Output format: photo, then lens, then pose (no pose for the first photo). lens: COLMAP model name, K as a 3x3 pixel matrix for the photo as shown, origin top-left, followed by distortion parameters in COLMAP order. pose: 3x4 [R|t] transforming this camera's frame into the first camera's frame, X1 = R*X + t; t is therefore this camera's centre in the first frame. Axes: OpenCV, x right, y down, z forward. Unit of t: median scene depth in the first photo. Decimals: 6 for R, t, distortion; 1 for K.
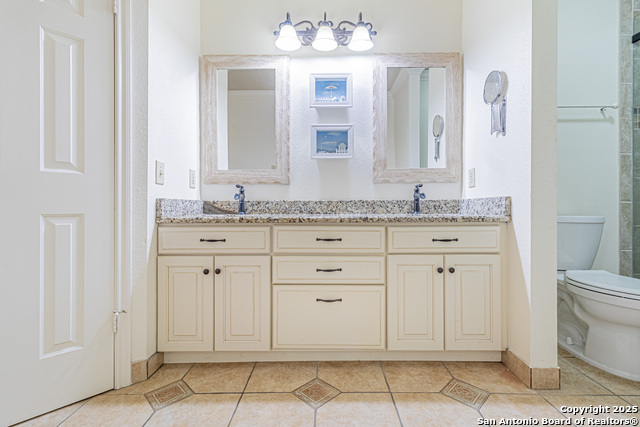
lens RADIAL K [[299.8, 0, 322.7], [0, 299.8, 208.4], [0, 0, 1]] dist [0.009584, -0.000769]
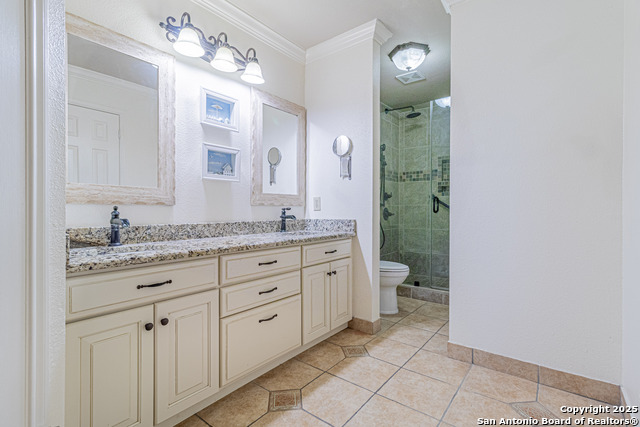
lens RADIAL K [[299.8, 0, 325.1], [0, 299.8, 214.7], [0, 0, 1]] dist [0.009584, -0.000769]
pose [[0.607719, -0.008824, 0.794103, -0.545097], [0.005411, 0.999961, 0.006970, -0.058762], [-0.794134, 0.000061, 0.607743, 0.132037]]
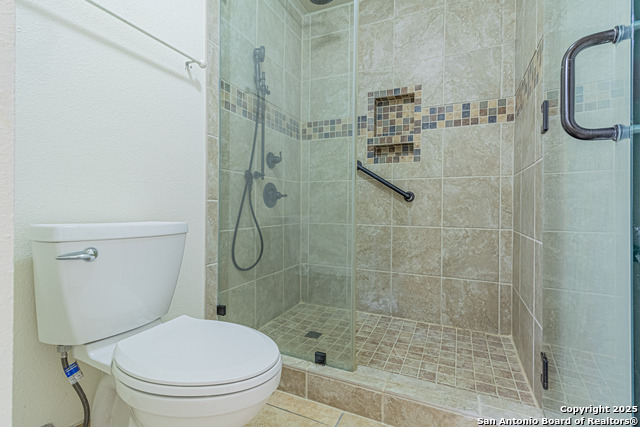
lens RADIAL K [[299.8, 0, 323.5], [0, 299.8, 204.8], [0, 0, 1]] dist [0.009584, -0.000769]
pose [[0.409490, 0.013196, 0.912219, 0.440776], [-0.004312, 0.999912, -0.012529, -0.002071], [-0.912304, 0.001197, 0.409511, 0.448639]]
